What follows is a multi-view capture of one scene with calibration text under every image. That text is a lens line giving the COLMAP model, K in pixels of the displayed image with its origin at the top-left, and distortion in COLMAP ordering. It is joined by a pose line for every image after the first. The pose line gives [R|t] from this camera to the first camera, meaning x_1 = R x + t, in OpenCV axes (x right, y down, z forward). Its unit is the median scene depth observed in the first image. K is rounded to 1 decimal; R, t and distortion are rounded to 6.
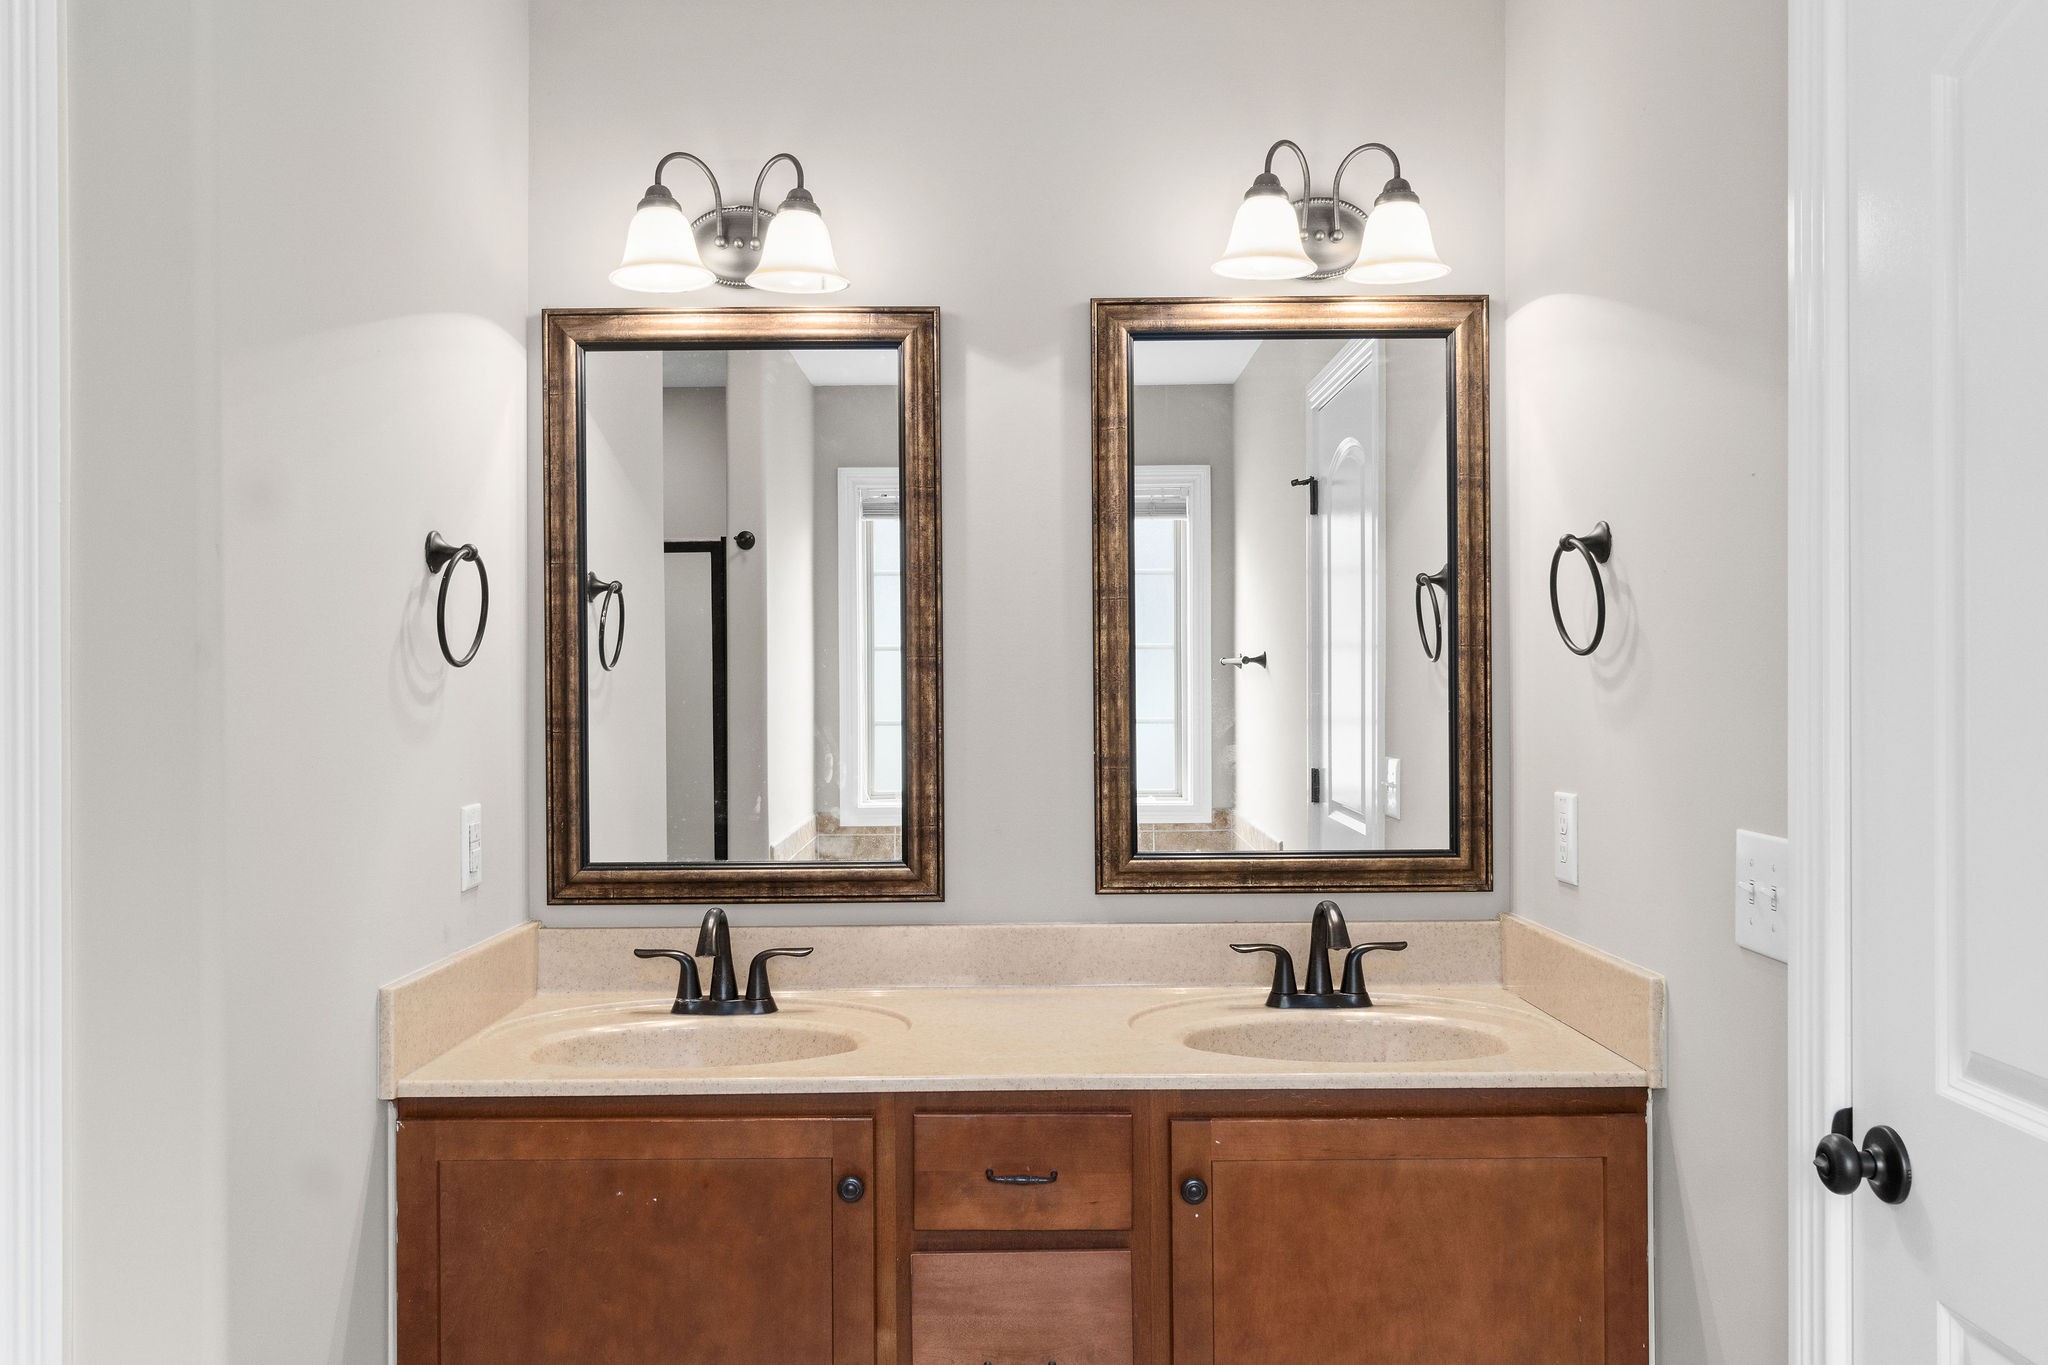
lens RADIAL K [[1640.4, 0, 1030.0], [0, 1640.4, 688.3], [0, 0, 1]] dist [-0.001920, -0.006474]
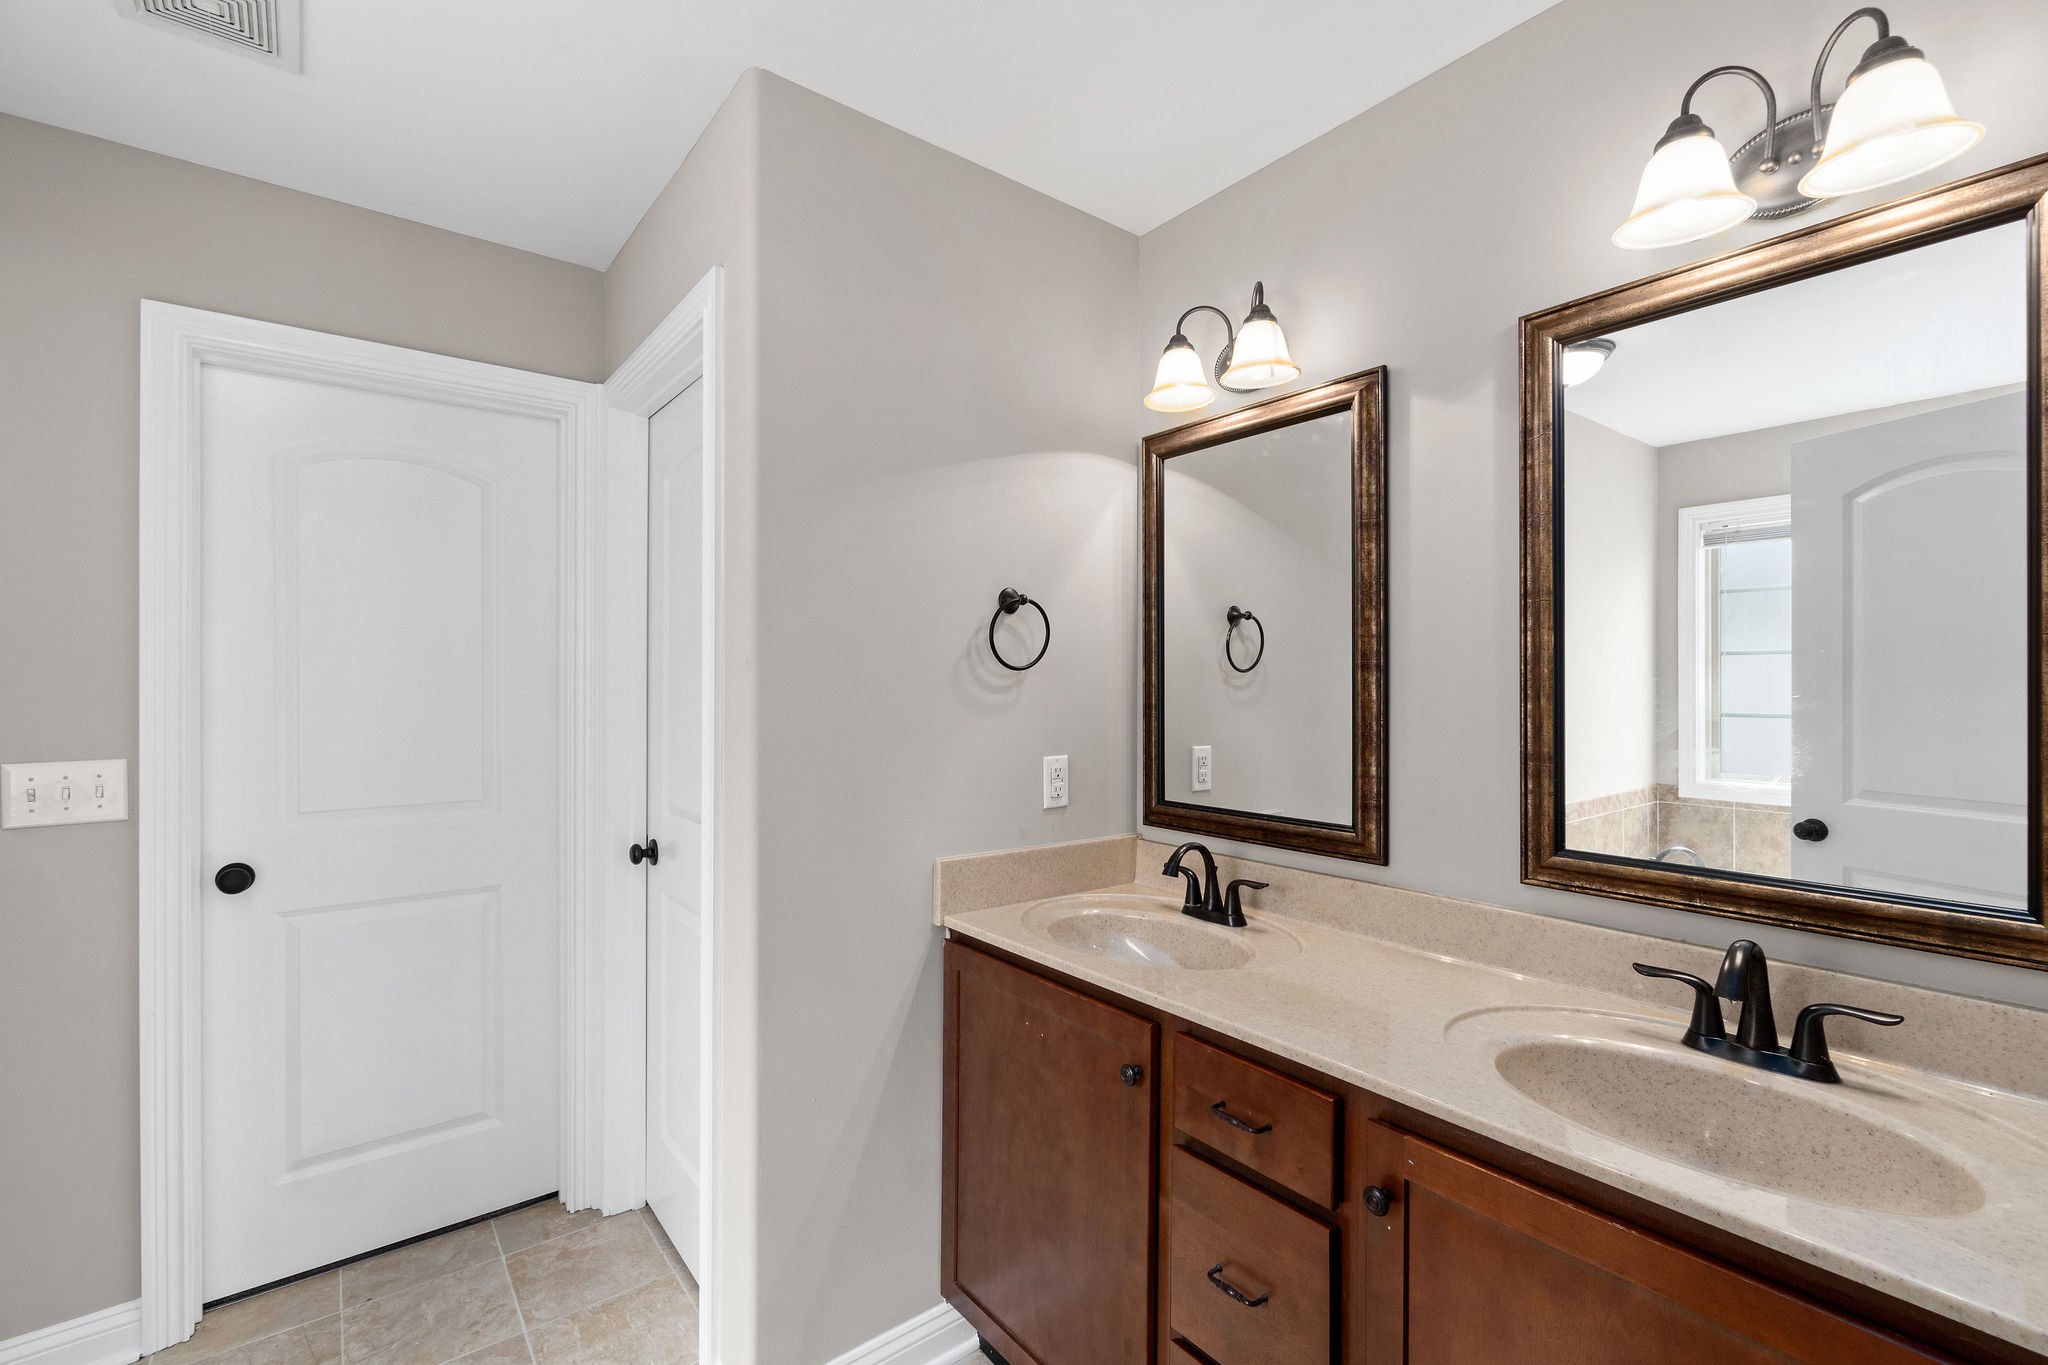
lens RADIAL K [[910.8, 0, 1013.4], [0, 910.8, 684.4], [0, 0, 1]] dist [0.000632, -0.000393]
pose [[0.589210, 0.006924, -0.807950, 0.320462], [-0.005463, 0.999975, 0.004586, -0.002927], [0.807962, 0.001712, 0.589233, 0.393422]]
